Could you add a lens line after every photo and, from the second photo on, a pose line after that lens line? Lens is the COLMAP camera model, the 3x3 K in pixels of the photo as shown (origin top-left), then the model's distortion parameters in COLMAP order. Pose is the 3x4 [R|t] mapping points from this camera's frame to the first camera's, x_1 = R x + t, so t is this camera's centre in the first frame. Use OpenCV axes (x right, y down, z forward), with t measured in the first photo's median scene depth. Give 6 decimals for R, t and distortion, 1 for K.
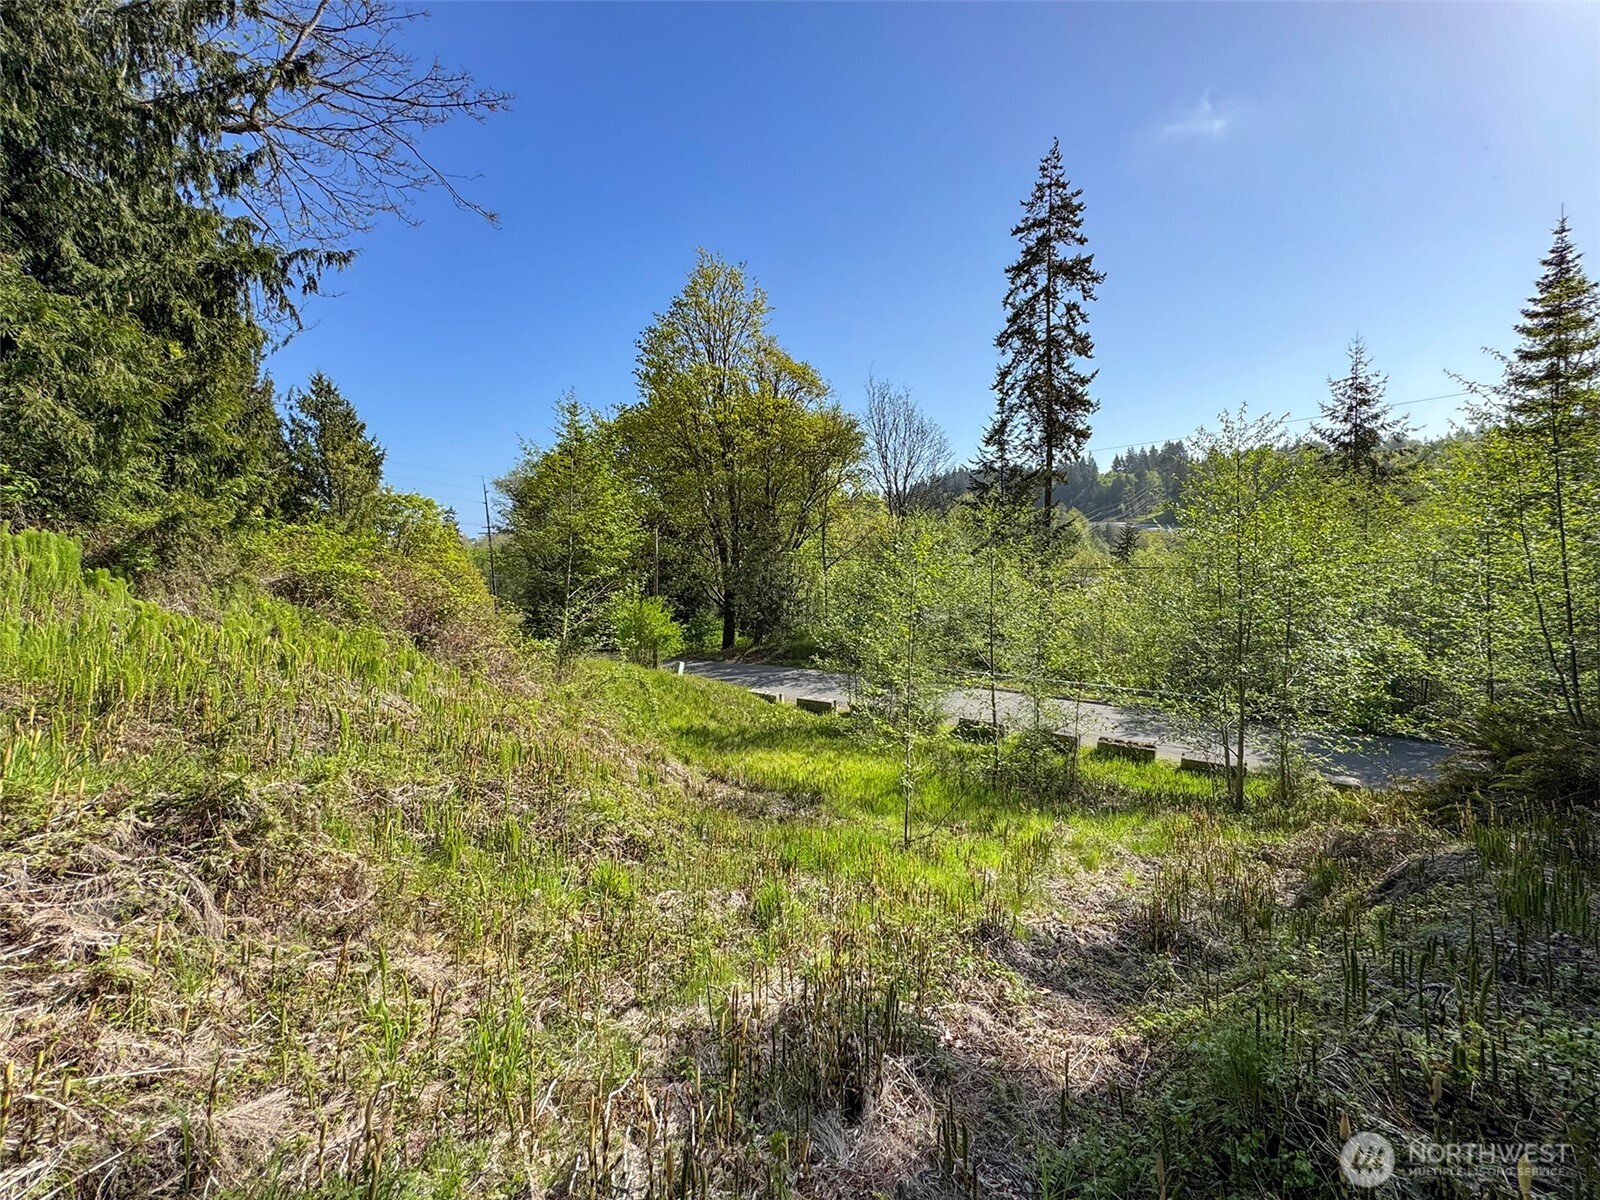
lens RADIAL K [[645.4, 0, 800.0], [0, 645.4, 586.3], [0, 0, 1]] dist [0.000529, 0.000198]
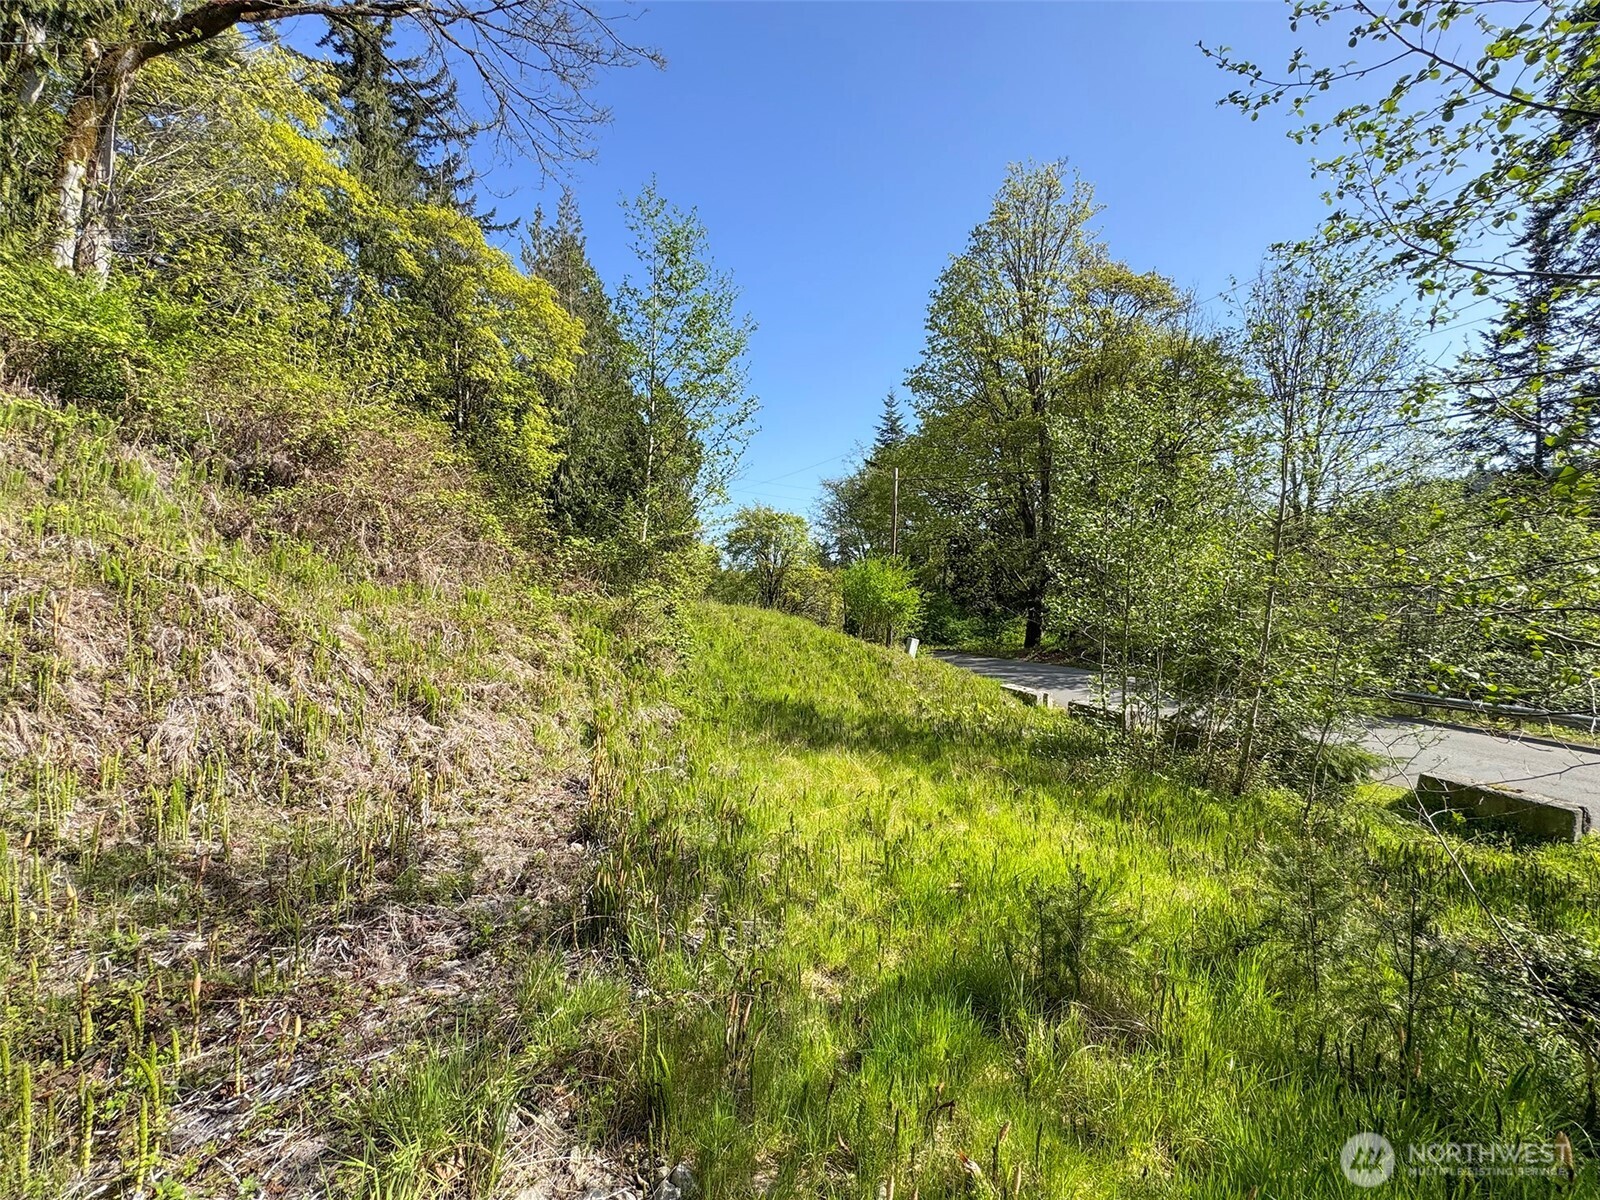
lens RADIAL K [[633.4, 0, 798.1], [0, 633.4, 593.9], [0, 0, 1]] dist [-0.001584, -0.000022]
pose [[0.855821, 0.030636, -0.516363, 0.073600], [-0.039477, 0.999202, -0.006147, 0.072629], [0.515763, 0.025645, 0.856348, 0.293187]]
